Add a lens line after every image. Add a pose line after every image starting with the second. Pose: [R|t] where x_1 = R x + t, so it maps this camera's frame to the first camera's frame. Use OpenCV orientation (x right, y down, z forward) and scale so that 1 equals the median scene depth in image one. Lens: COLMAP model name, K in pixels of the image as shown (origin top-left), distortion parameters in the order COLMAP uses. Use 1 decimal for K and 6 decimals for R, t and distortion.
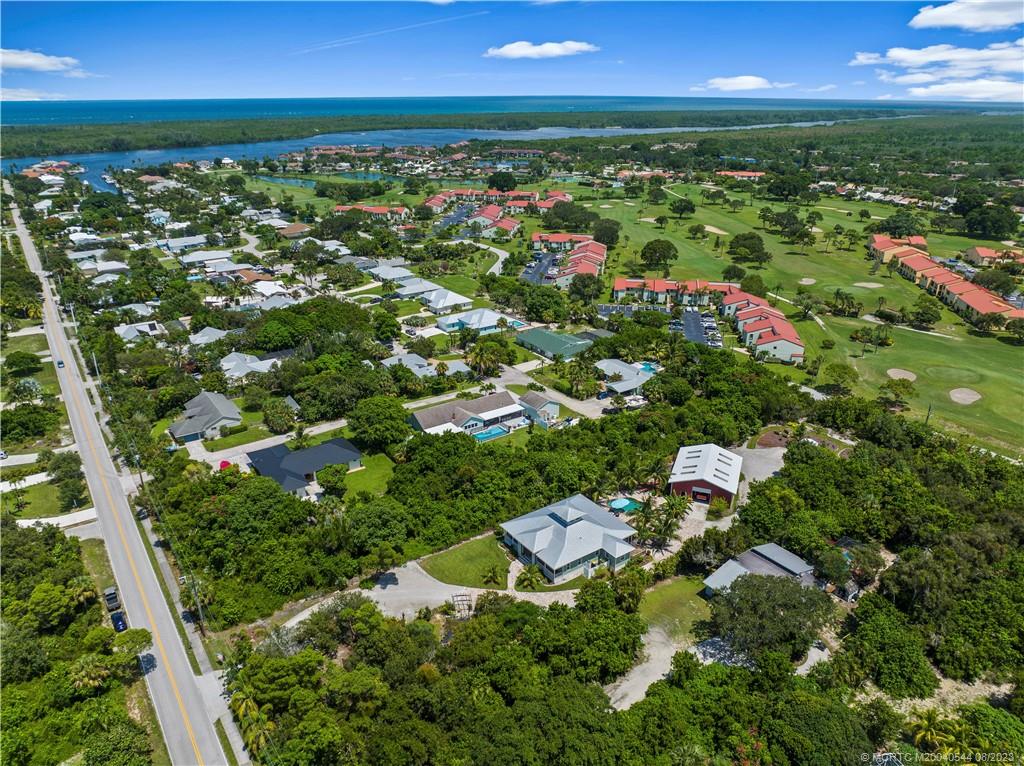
lens RADIAL K [[721.2, 0, 512.0], [0, 721.2, 383.0], [0, 0, 1]] dist [-0.040212, 0.008158]
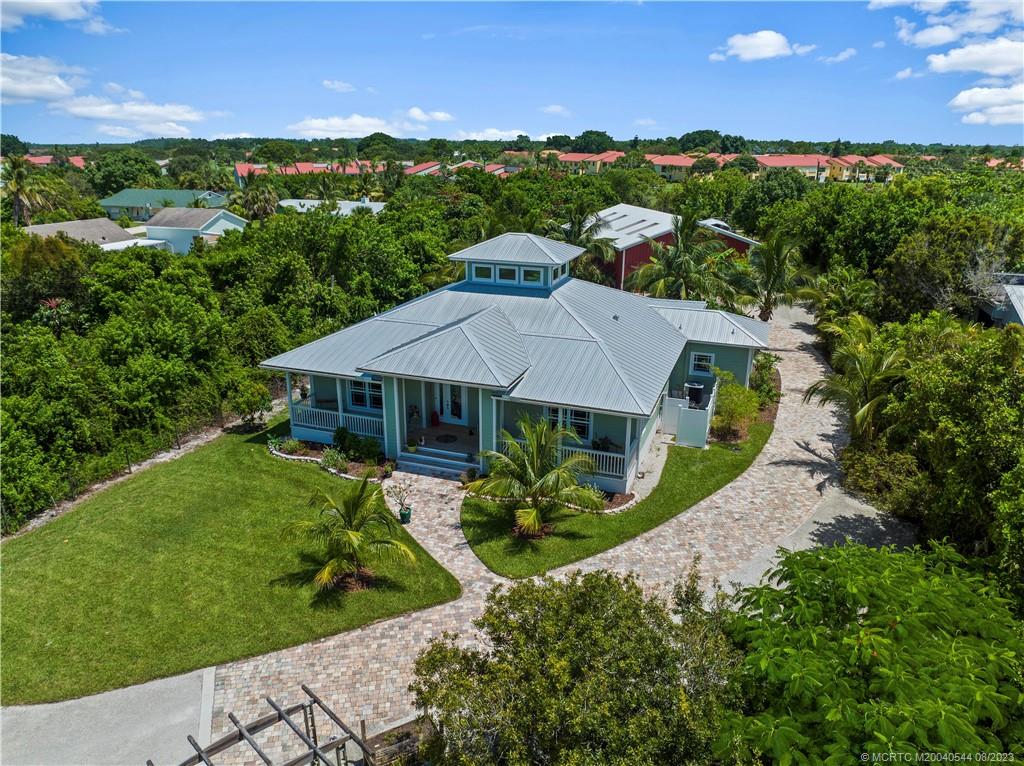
lens RADIAL K [[721.2, 0, 512.0], [0, 721.2, 383.0], [0, 0, 1]] dist [-0.040212, 0.008158]
pose [[0.822571, -0.178880, 0.539794, -0.054441], [0.209419, 0.977814, 0.004908, 0.157110], [-0.528696, 0.109006, 0.841783, 0.551645]]
